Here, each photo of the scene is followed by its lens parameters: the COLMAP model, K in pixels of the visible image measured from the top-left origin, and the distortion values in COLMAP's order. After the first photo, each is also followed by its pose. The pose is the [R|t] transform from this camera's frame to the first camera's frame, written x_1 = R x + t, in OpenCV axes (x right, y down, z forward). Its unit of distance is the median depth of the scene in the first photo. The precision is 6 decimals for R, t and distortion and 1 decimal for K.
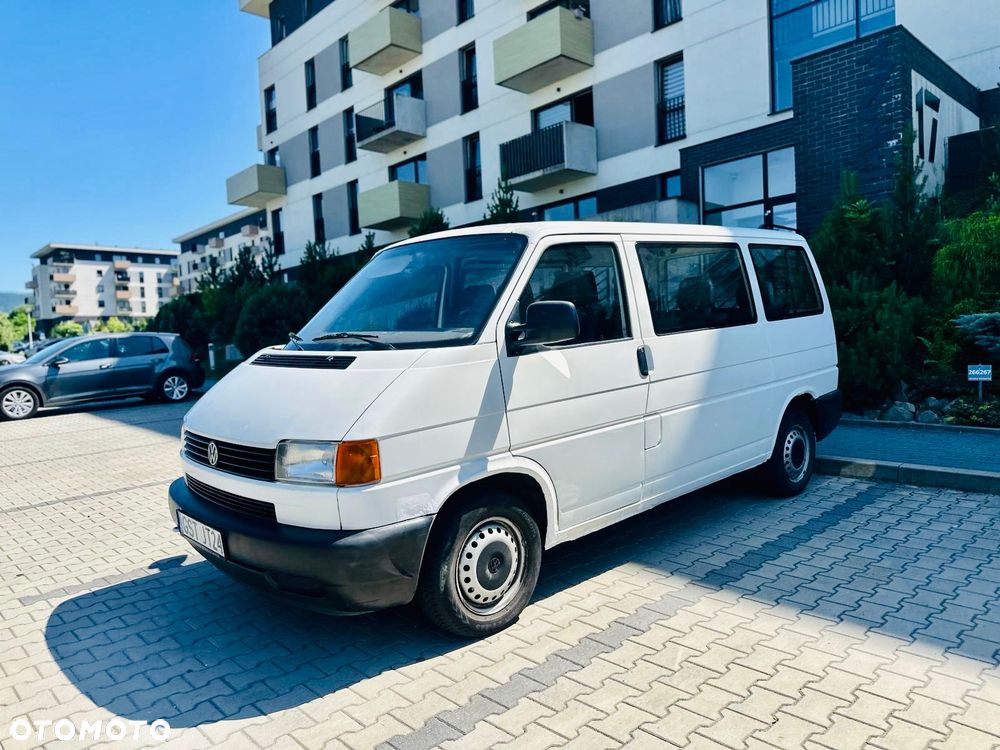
lens RADIAL K [[727.5, 0, 500.3], [0, 727.5, 376.3], [0, 0, 1]] dist [0.025637, -0.042424]
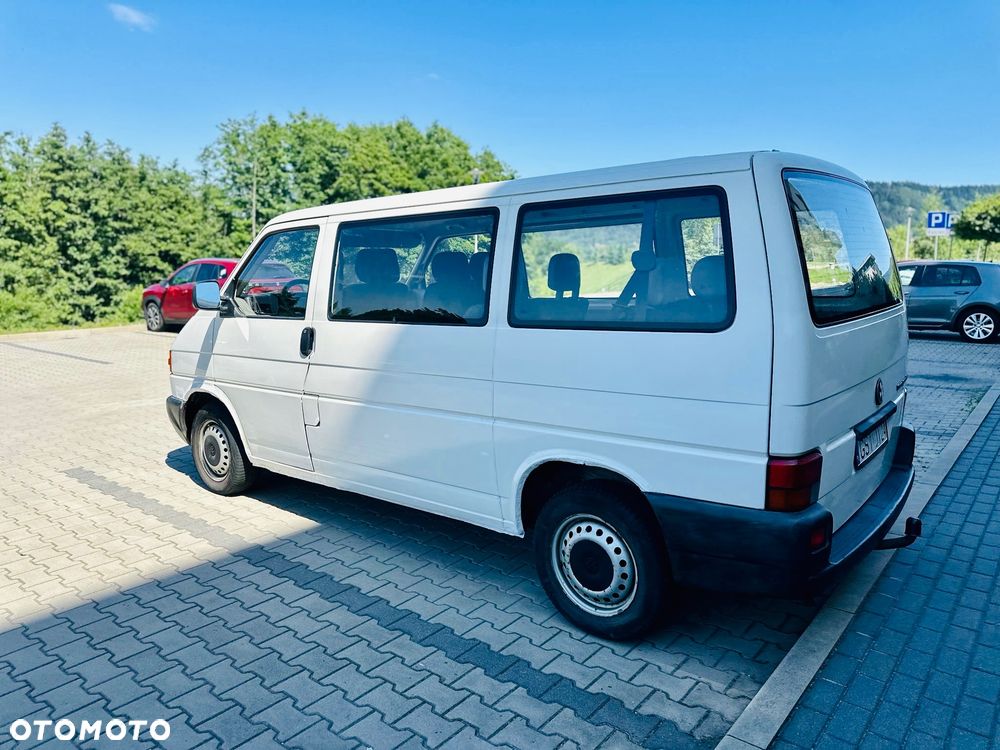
lens RADIAL K [[704.7, 0, 490.8], [0, 704.7, 378.3], [0, 0, 1]] dist [0.034290, -0.057165]
pose [[0.113469, 0.208650, -0.971386, 0.653586], [-0.071504, 0.976880, 0.201478, -0.103362], [0.990965, 0.046597, 0.125765, 0.610942]]
